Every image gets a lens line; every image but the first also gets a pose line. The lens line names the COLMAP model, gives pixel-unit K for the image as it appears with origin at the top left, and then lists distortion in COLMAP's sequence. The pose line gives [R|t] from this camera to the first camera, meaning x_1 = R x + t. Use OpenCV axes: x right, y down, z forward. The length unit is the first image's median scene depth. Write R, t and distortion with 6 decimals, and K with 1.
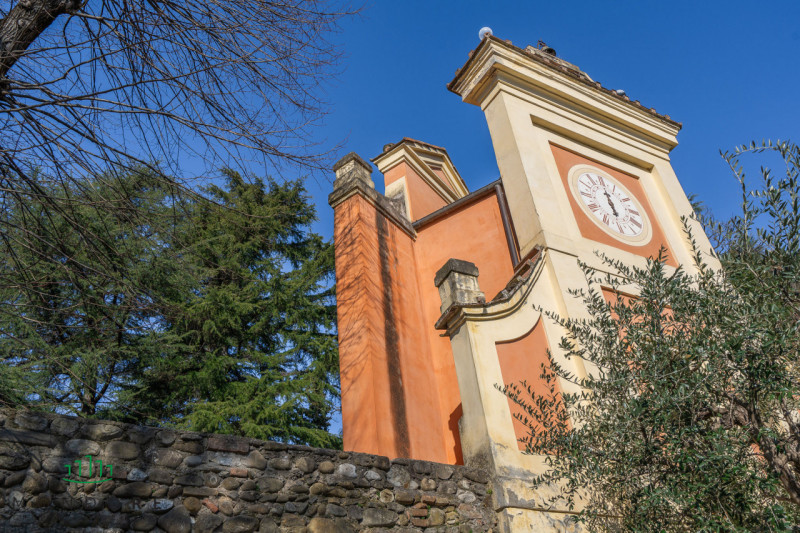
lens RADIAL K [[666.7, 0, 394.7], [0, 666.7, 242.2], [0, 0, 1]] dist [0.004151, -0.001160]
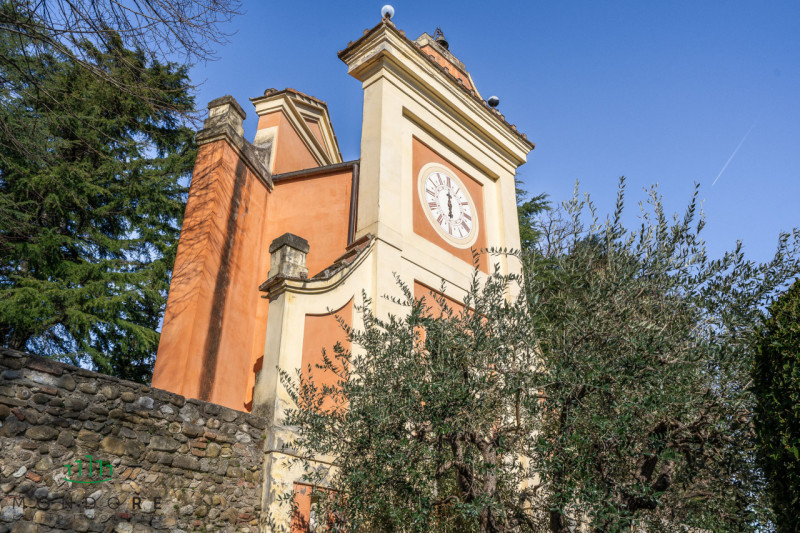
lens RADIAL K [[666.7, 0, 394.3], [0, 666.7, 262.3], [0, 0, 1]] dist [0.004151, -0.001160]
pose [[0.949907, 0.229739, 0.211887, 0.019990], [-0.257278, 0.959730, 0.112808, -0.072914], [-0.177438, -0.161671, 0.970762, -0.098516]]
